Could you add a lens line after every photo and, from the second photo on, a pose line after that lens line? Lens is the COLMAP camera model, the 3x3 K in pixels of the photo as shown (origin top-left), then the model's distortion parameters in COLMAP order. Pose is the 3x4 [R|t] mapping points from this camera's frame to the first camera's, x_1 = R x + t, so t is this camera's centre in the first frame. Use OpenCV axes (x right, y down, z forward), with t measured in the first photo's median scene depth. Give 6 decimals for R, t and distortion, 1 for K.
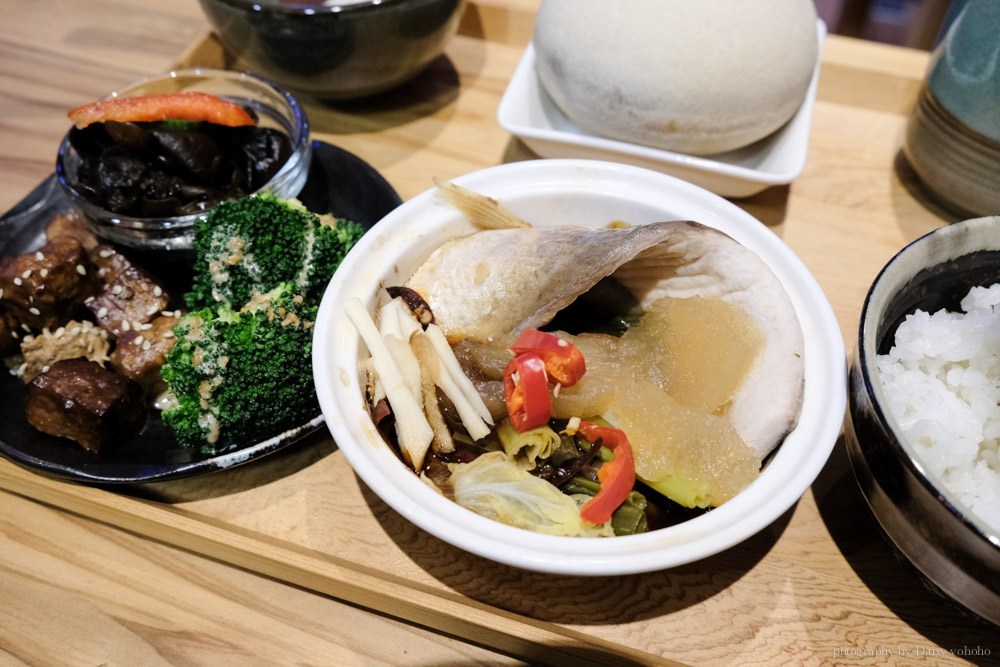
lens RADIAL K [[999.2, 0, 500.0], [0, 999.2, 333.5], [0, 0, 1]] dist [0.013301, -0.113515]
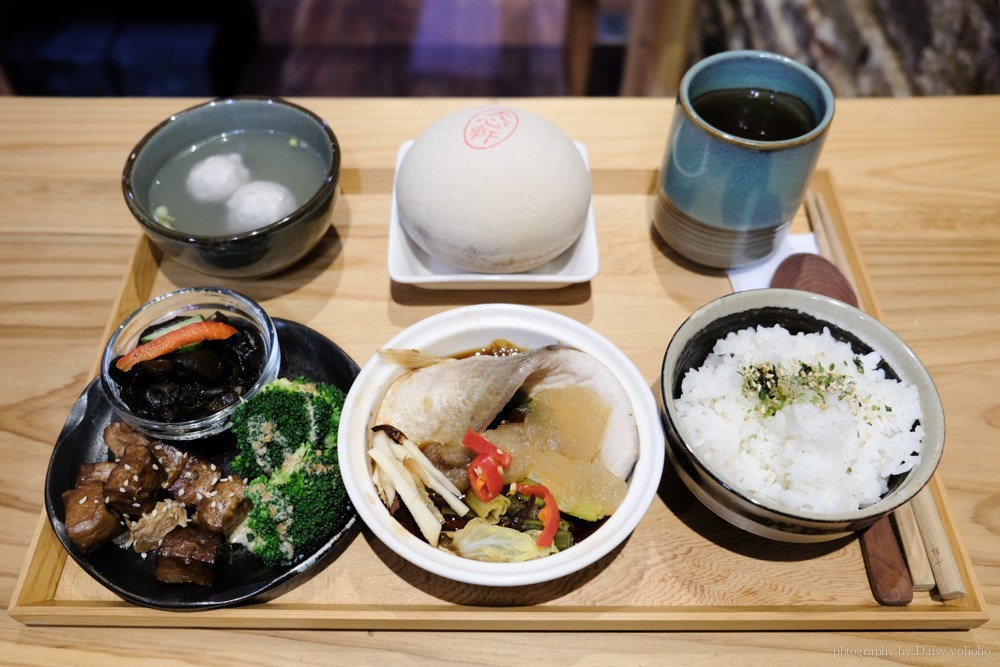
lens RADIAL K [[992.3, 0, 500.0], [0, 992.3, 333.5], [0, 0, 1]] dist [-0.011121, 0.003301]
pose [[0.951067, -0.242025, 0.192081, -0.182205], [0.229130, 0.969494, 0.087068, -0.276267], [-0.207294, -0.038796, 0.977509, -0.530162]]
